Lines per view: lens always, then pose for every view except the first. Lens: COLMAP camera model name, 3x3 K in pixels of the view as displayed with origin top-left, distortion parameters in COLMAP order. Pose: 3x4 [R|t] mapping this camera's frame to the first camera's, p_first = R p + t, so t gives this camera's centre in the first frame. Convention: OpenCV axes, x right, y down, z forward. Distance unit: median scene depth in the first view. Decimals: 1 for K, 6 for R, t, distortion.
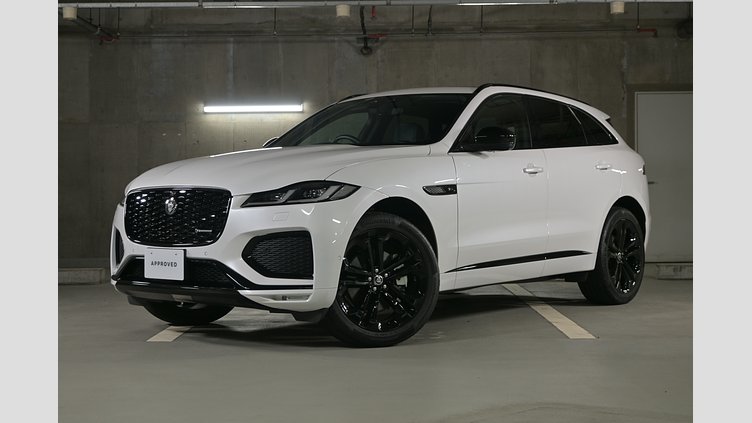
lens RADIAL K [[1235.1, 0, 367.9], [0, 1235.1, 213.0], [0, 0, 1]] dist [0.035614, 0.157084]
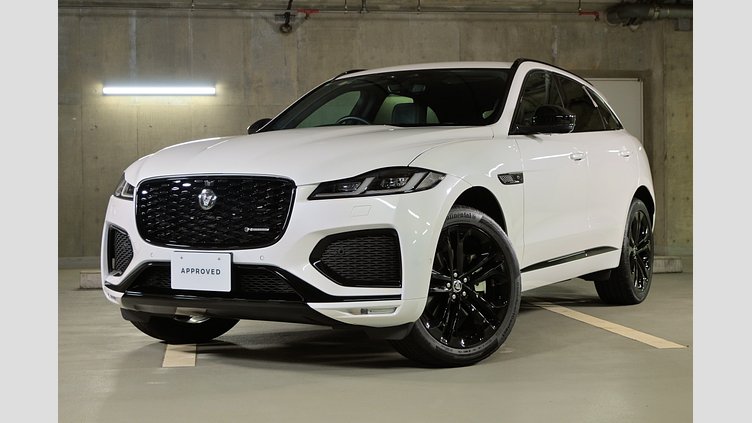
lens RADIAL K [[1201.5, 0, 381.6], [0, 1201.5, 212.5], [0, 0, 1]] dist [0.033353, 0.022362]
pose [[0.981344, -0.007058, 0.192130, -0.179518], [0.005917, 0.999961, 0.006511, -0.000986], [-0.192168, -0.005253, 0.981348, 0.193468]]
